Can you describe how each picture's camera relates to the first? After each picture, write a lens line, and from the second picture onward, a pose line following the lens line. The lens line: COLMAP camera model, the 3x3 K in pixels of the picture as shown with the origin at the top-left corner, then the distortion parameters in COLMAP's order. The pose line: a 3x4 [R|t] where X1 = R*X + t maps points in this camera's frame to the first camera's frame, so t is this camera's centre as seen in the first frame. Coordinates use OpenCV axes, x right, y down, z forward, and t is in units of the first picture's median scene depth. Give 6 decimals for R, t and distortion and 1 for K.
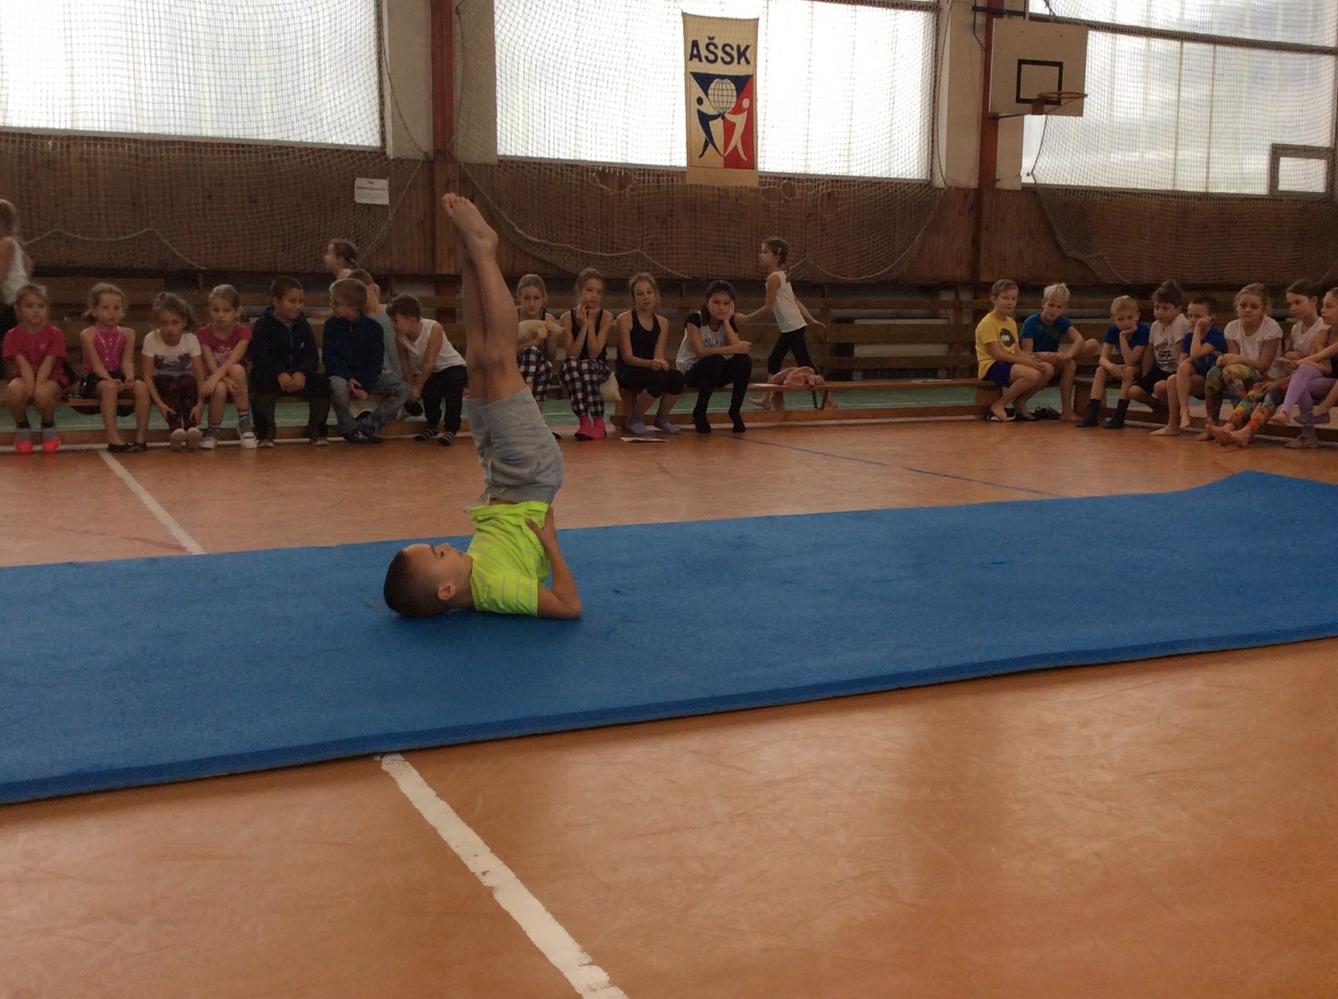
lens RADIAL K [[1448.5, 0, 673.4], [0, 1448.5, 516.7], [0, 0, 1]] dist [0.048481, 0.000000]
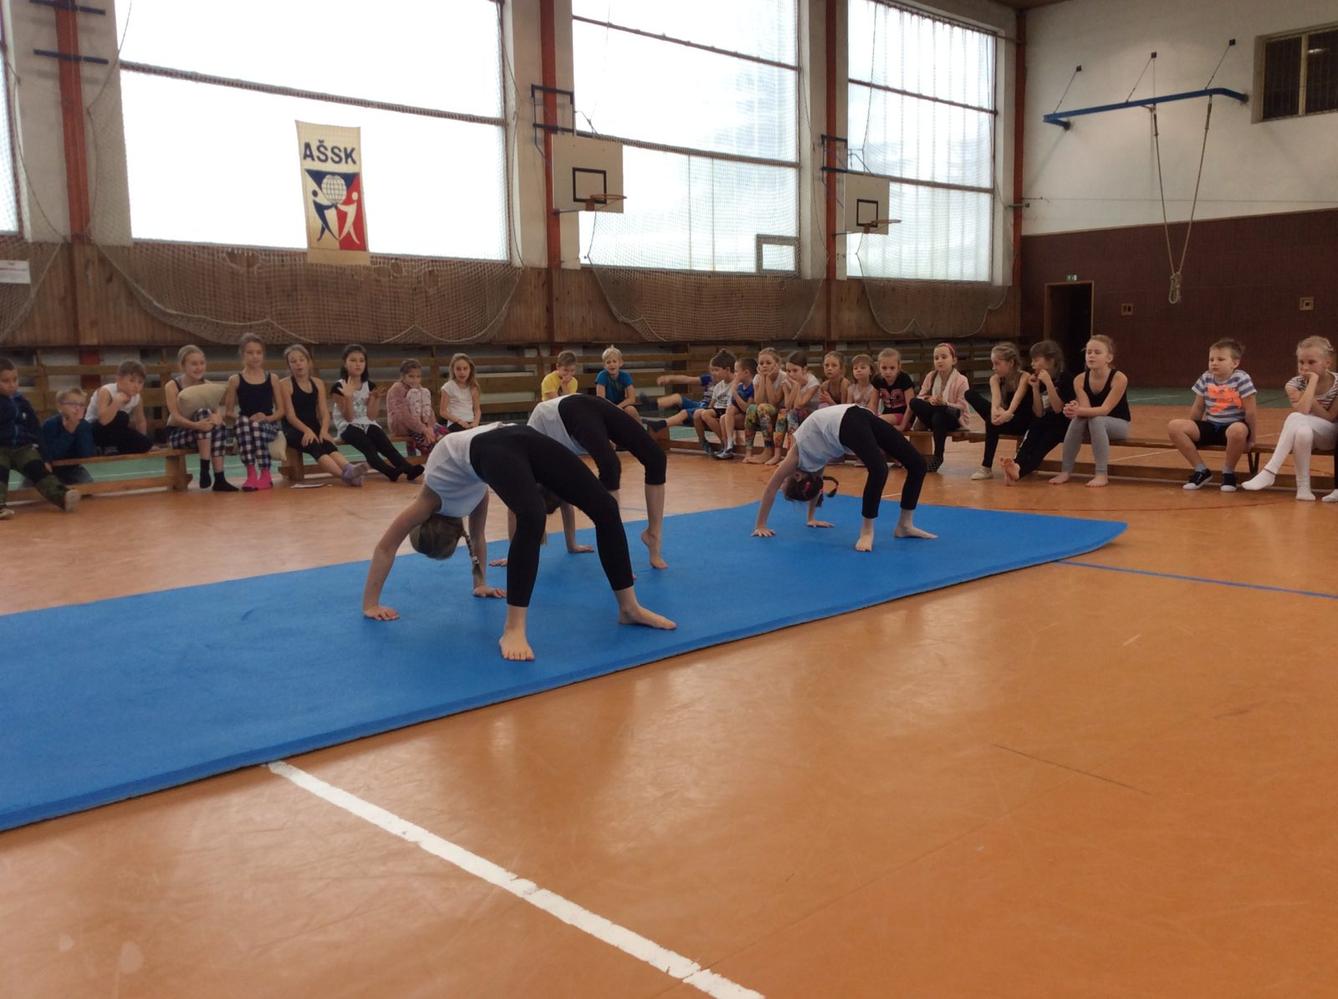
lens RADIAL K [[1217.0, 0, 681.5], [0, 1217.0, 513.7], [0, 0, 1]] dist [0.011798, 0.000000]
pose [[0.944817, -0.064016, 0.321284, -0.035477], [0.067963, 0.997687, -0.001072, -0.005658], [-0.320472, 0.022848, 0.946982, -0.026572]]
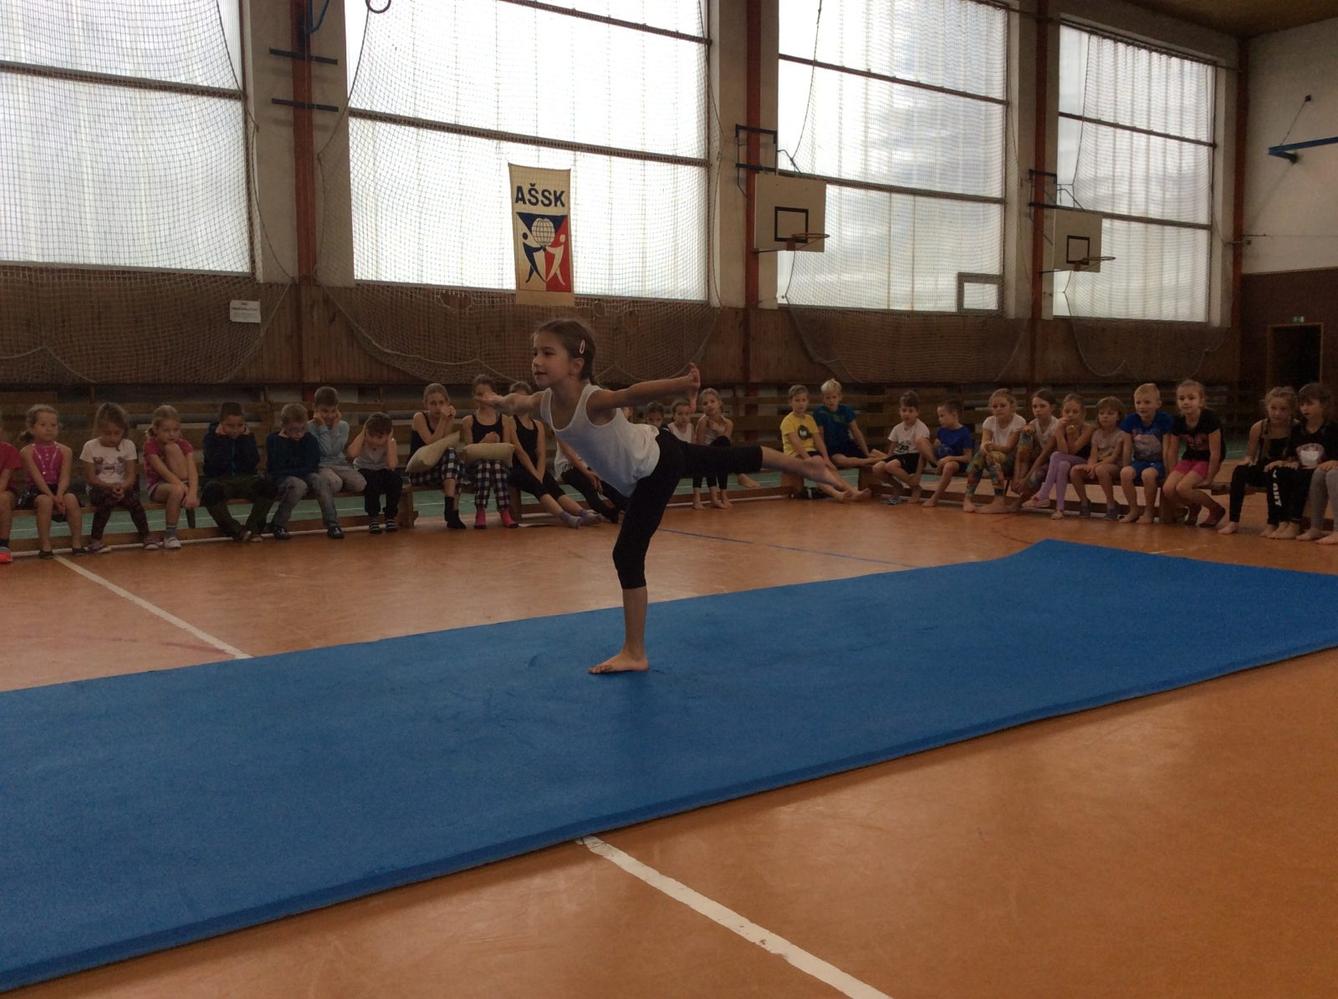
lens RADIAL K [[1217.0, 0, 673.6], [0, 1217.0, 528.9], [0, 0, 1]] dist [0.011798, 0.000000]
pose [[0.981749, -0.033776, 0.187159, -0.057332], [0.040159, 0.998730, -0.030416, -0.009899], [-0.185894, 0.037377, 0.981859, 0.003162]]
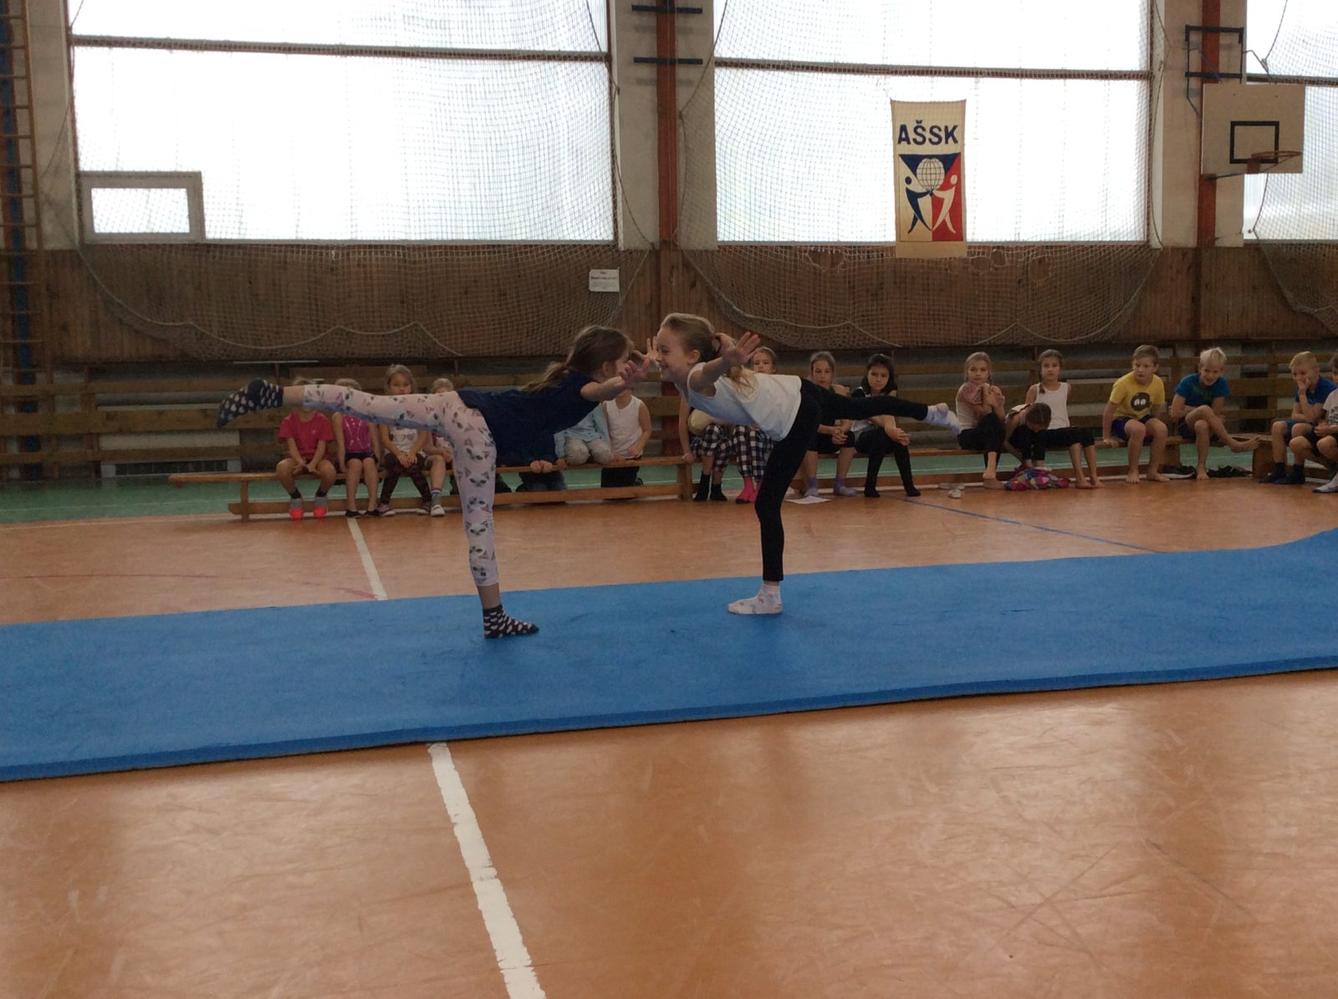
lens RADIAL K [[1434.8, 0, 675.5], [0, 1434.8, 517.1], [0, 0, 1]] dist [0.054065, 0.000000]
pose [[0.980465, -0.009225, -0.196478, 0.056105], [0.001626, 0.999246, -0.038801, 0.000618], [0.196687, 0.037723, 0.979740, -0.056649]]
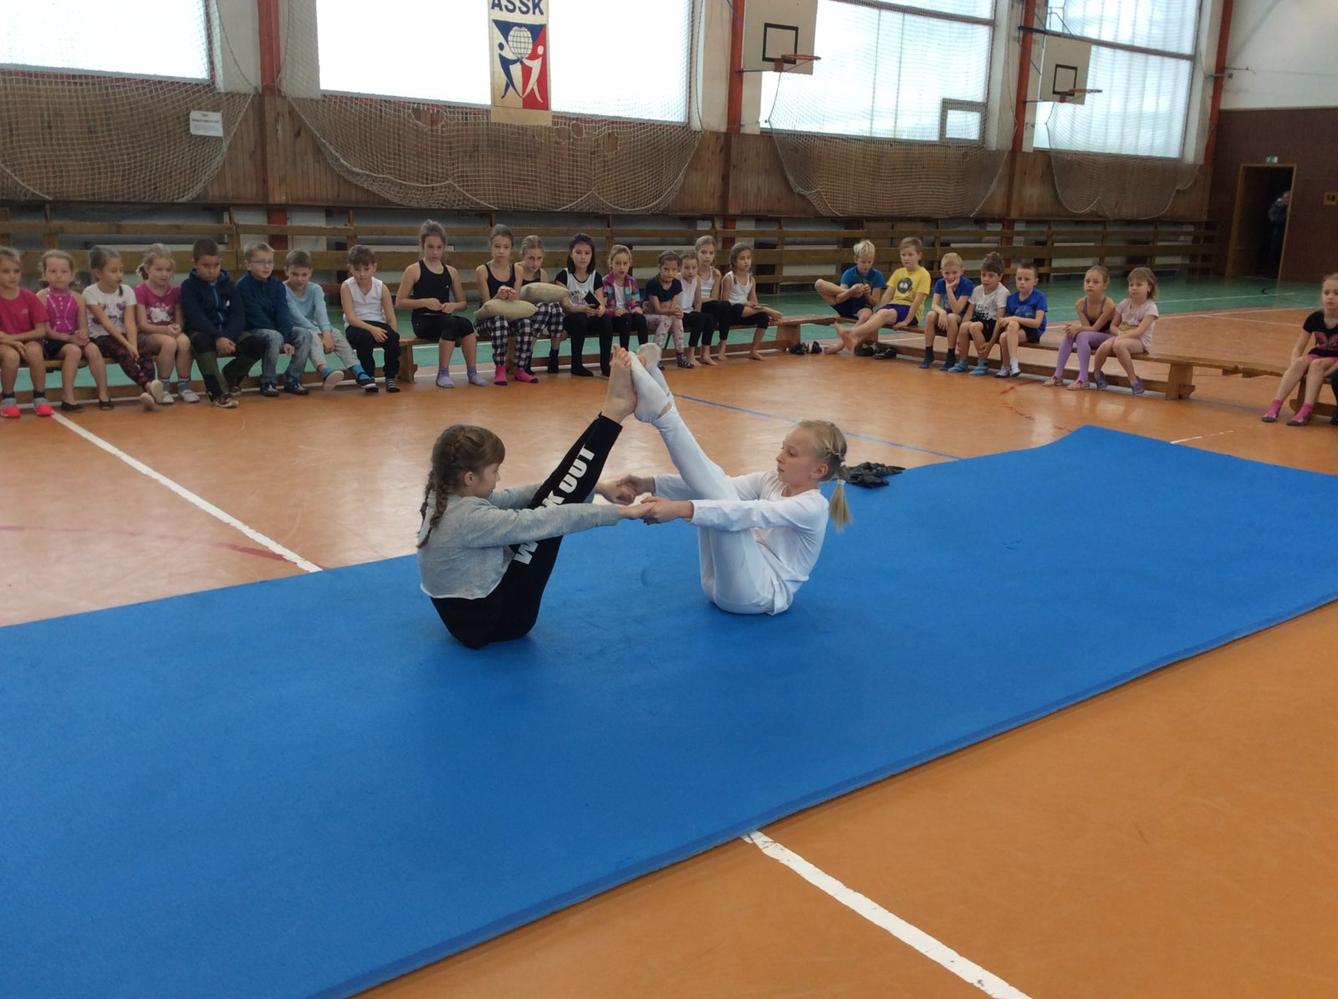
lens RADIAL K [[1217.0, 0, 665.7], [0, 1217.0, 521.2], [0, 0, 1]] dist [0.011798, 0.000000]
pose [[0.971679, -0.037931, 0.233241, -0.091821], [0.008687, 0.992100, 0.125151, -0.039741], [-0.236145, -0.119580, 0.964332, 0.020243]]
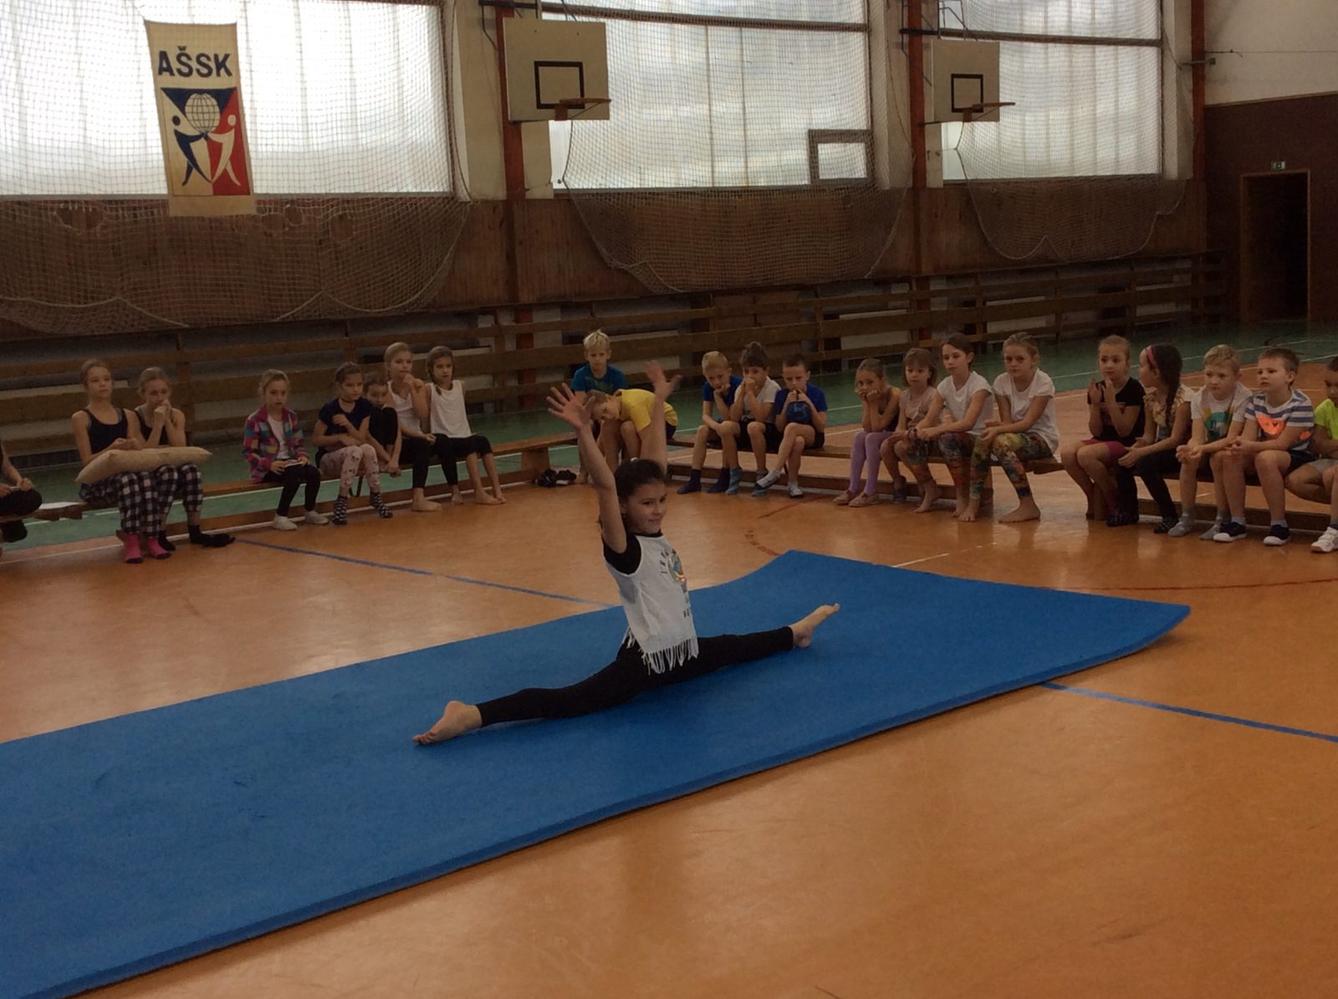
lens RADIAL K [[1779.5, 0, 690.3], [0, 1779.5, 515.3], [0, 0, 1]] dist [0.055546, 0.000000]
pose [[0.956365, -0.095389, 0.276164, -0.006067], [0.095543, 0.995341, 0.012931, -0.038371], [-0.276111, 0.014019, 0.961023, -0.099260]]
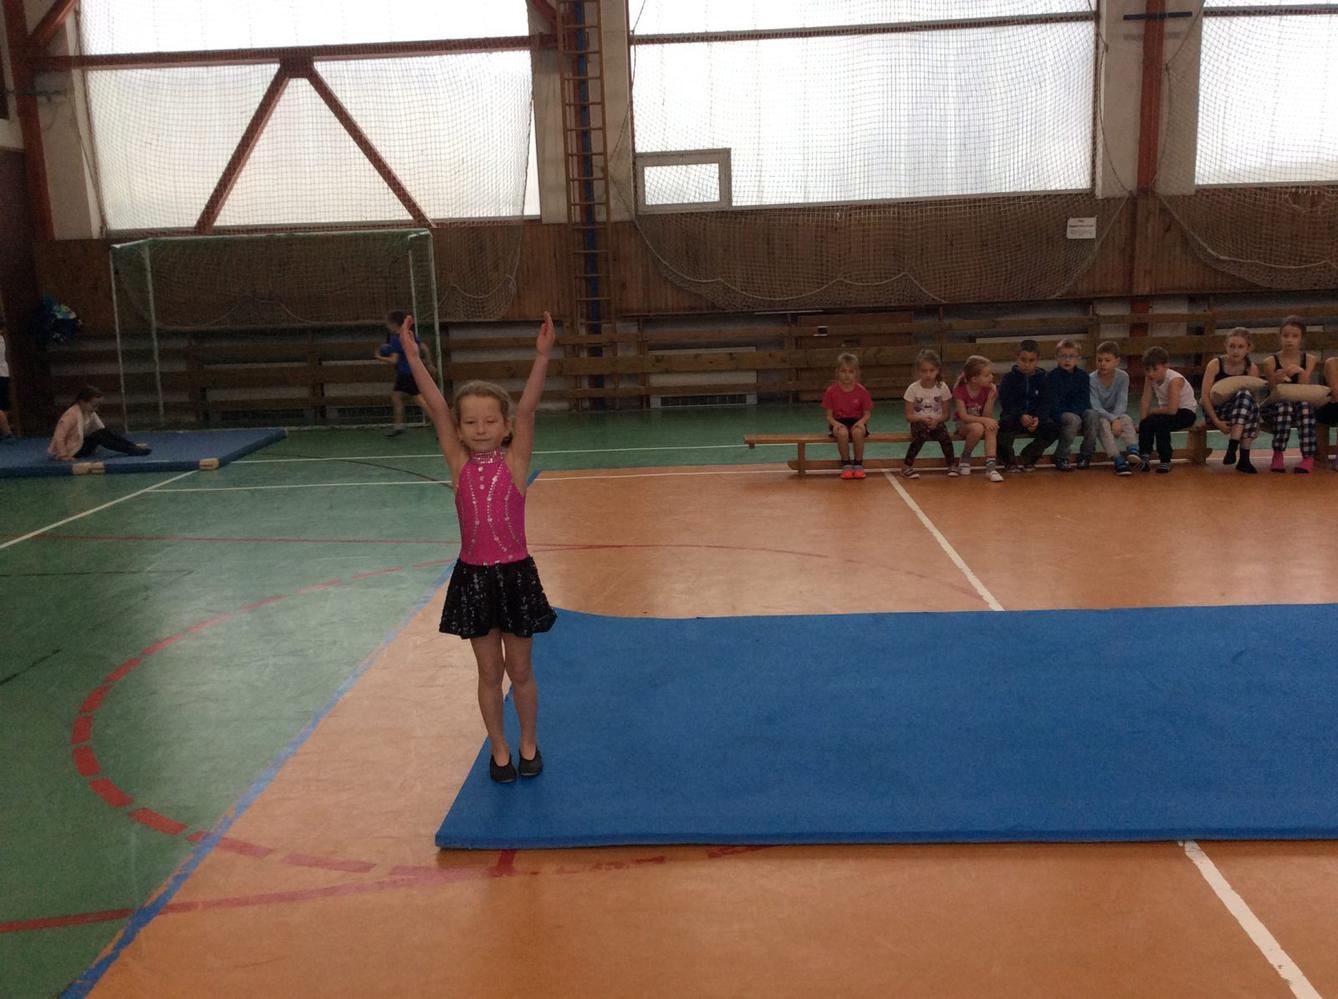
lens RADIAL K [[1217.0, 0, 662.6], [0, 1217.0, 513.4], [0, 0, 1]] dist [0.011798, 0.000000]
pose [[0.878710, 0.053724, -0.474323, -0.017931], [-0.022810, 0.997237, 0.070694, -0.046846], [0.476811, -0.051300, 0.877508, -0.063013]]
